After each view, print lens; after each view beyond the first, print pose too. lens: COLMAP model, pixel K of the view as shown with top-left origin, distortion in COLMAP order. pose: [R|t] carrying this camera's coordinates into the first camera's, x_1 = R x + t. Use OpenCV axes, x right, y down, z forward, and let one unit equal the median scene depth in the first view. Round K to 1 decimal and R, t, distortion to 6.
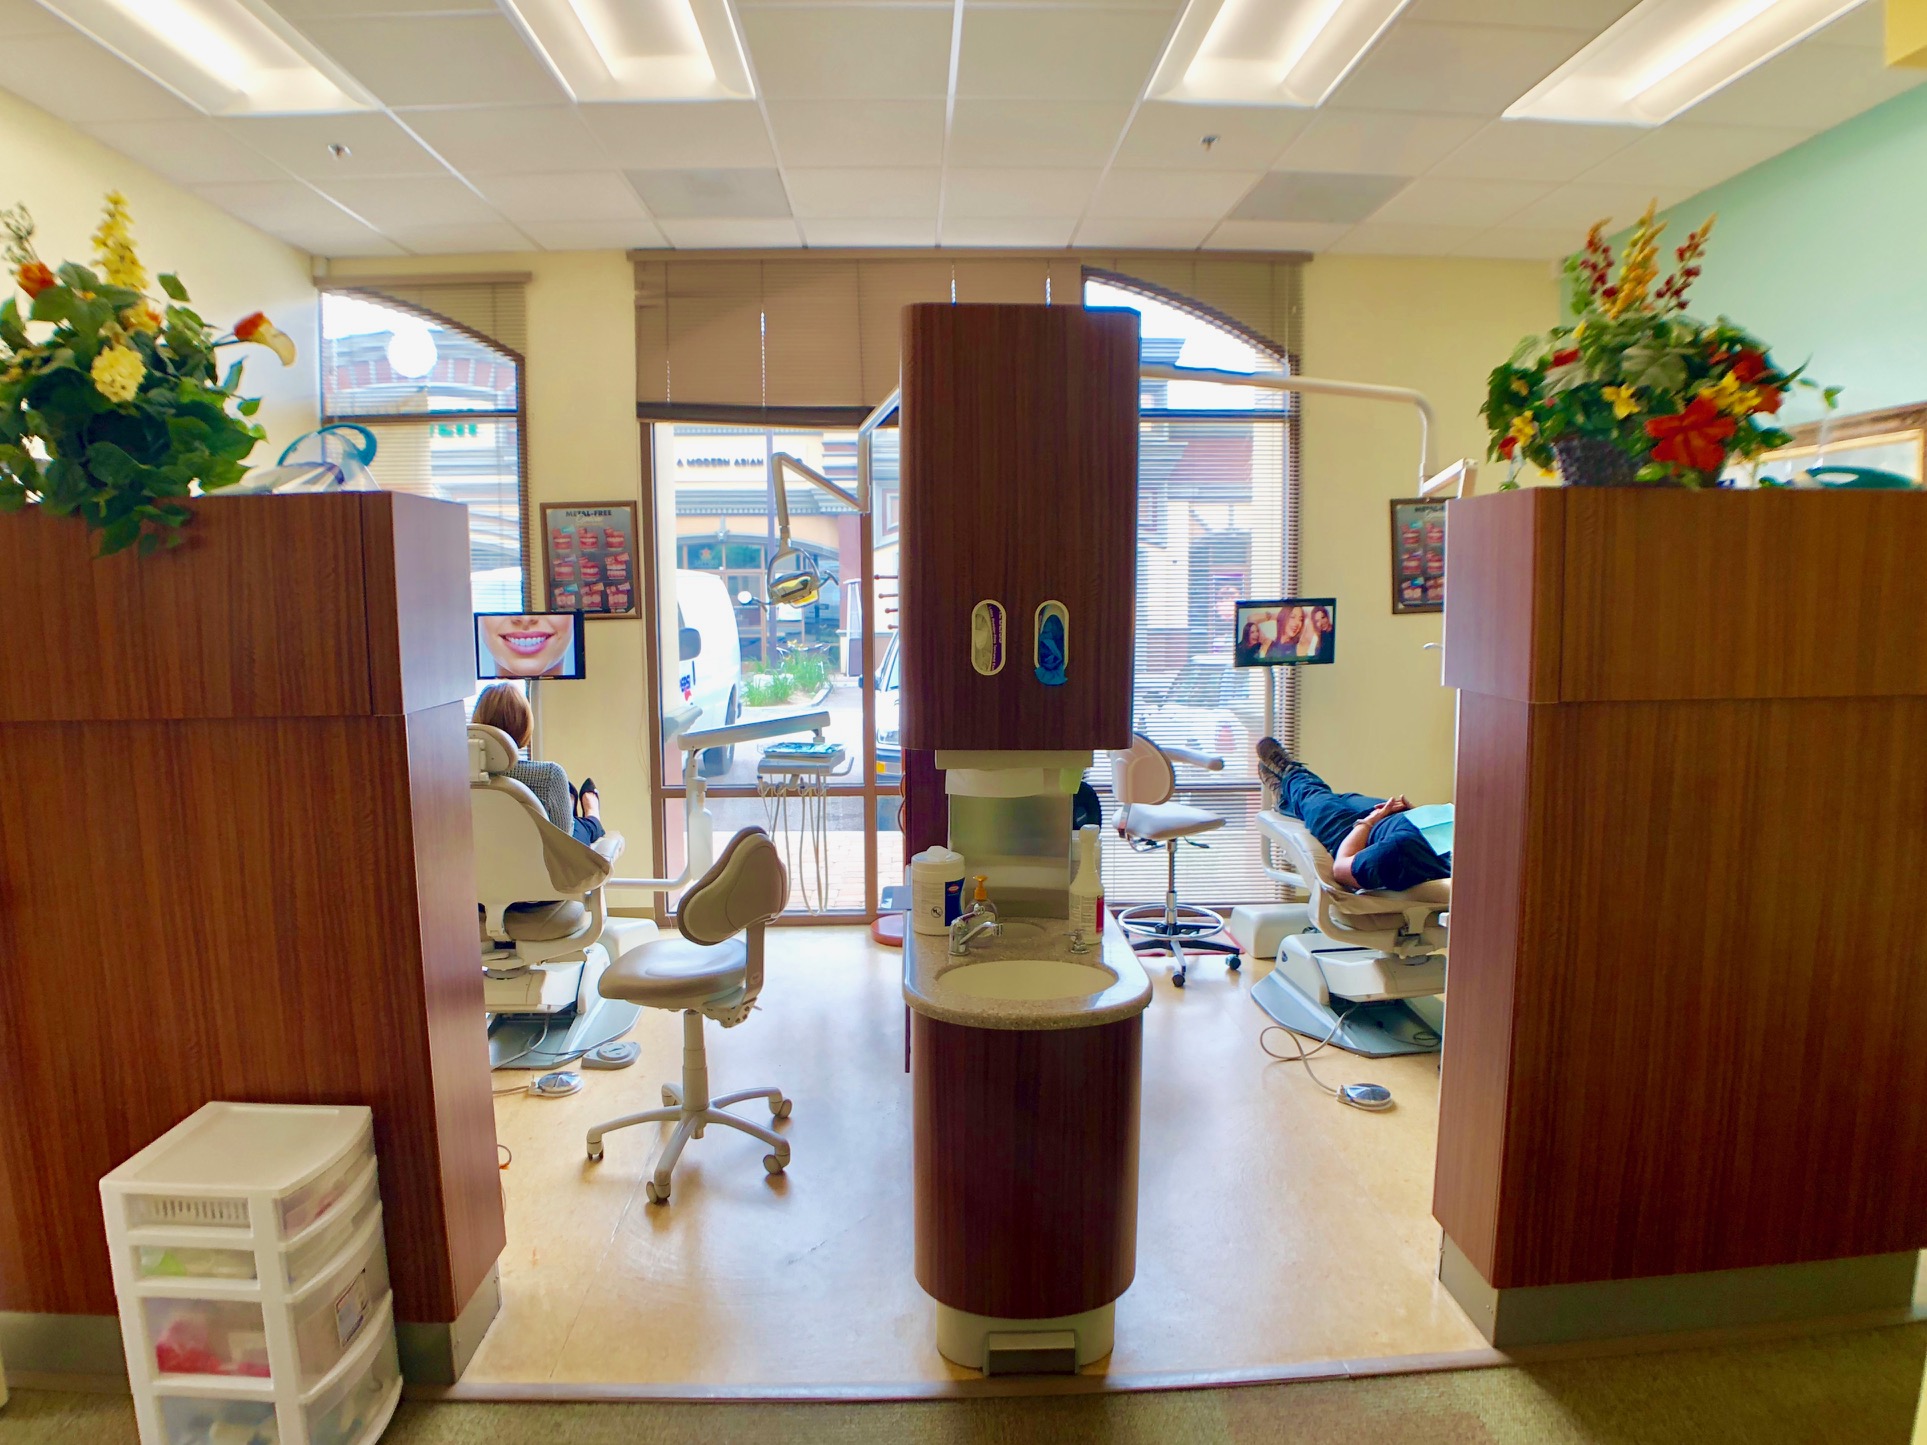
lens RADIAL K [[1094.0, 0, 956.2], [0, 1094.0, 713.8], [0, 0, 1]] dist [-0.084502, 0.012618]
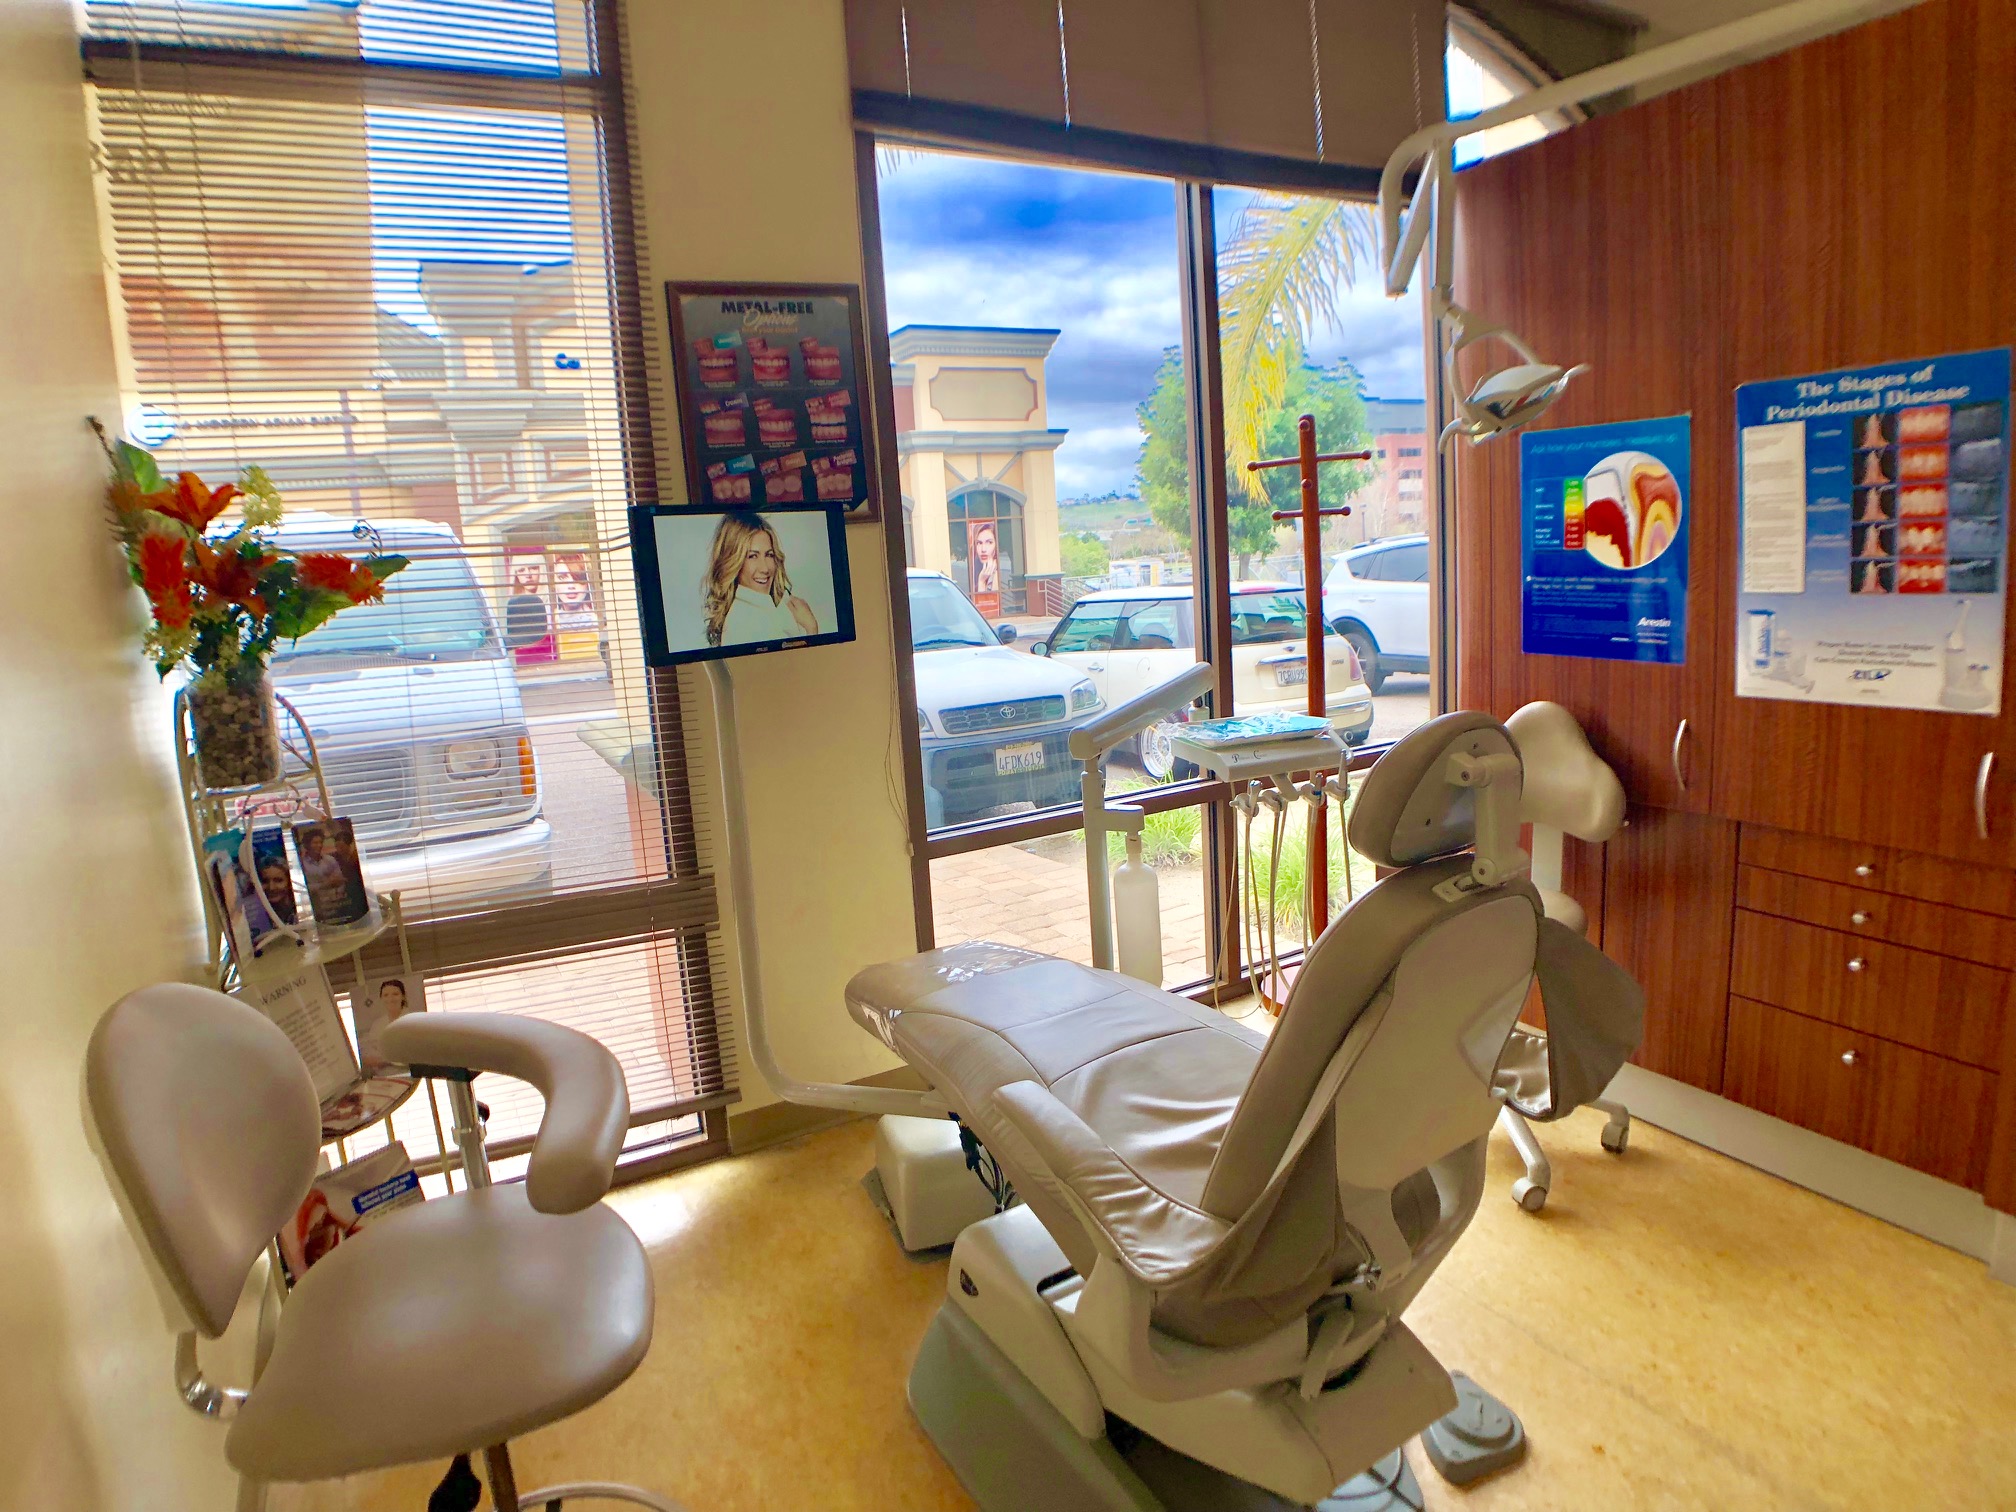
lens RADIAL K [[1144.6, 0, 1044.9], [0, 1144.6, 742.8], [0, 0, 1]] dist [-0.084502, 0.012618]
pose [[0.901545, -0.126386, 0.413815, -0.459204], [0.107240, 0.991816, 0.069283, -0.012800], [-0.419185, -0.018084, 0.907721, 0.482299]]
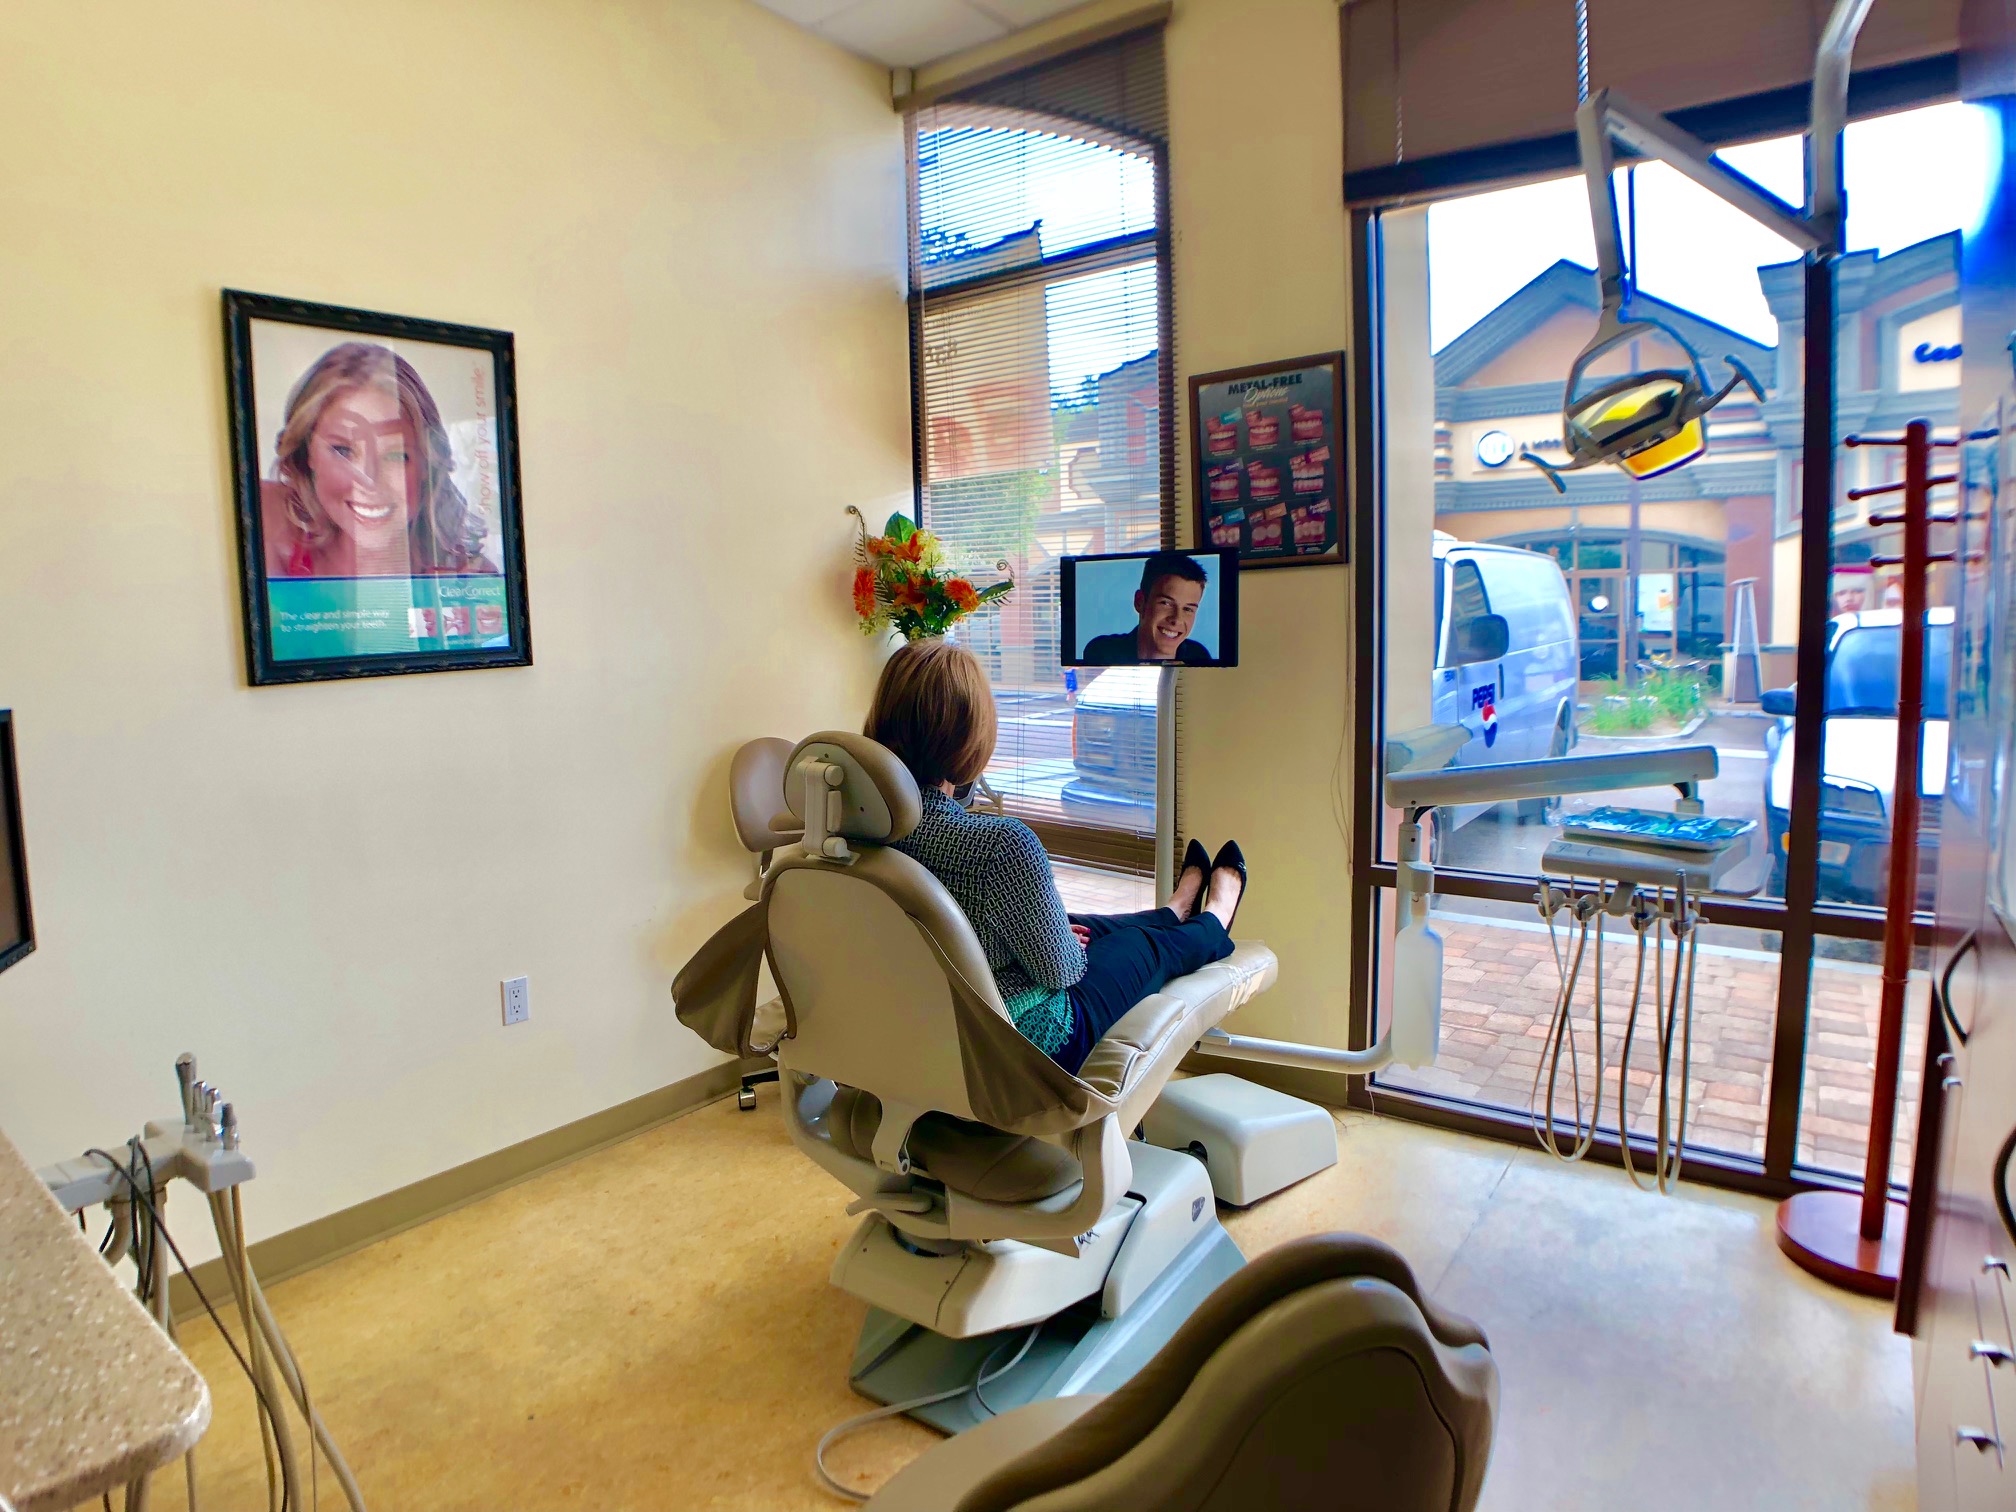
lens RADIAL K [[1144.6, 0, 1019.2], [0, 1144.6, 749.5], [0, 0, 1]] dist [-0.084502, 0.012618]
pose [[0.783910, 0.051007, -0.618775, -0.055864], [-0.042996, 0.998687, 0.027854, 0.000077], [0.619384, 0.004770, 0.785074, 0.437763]]
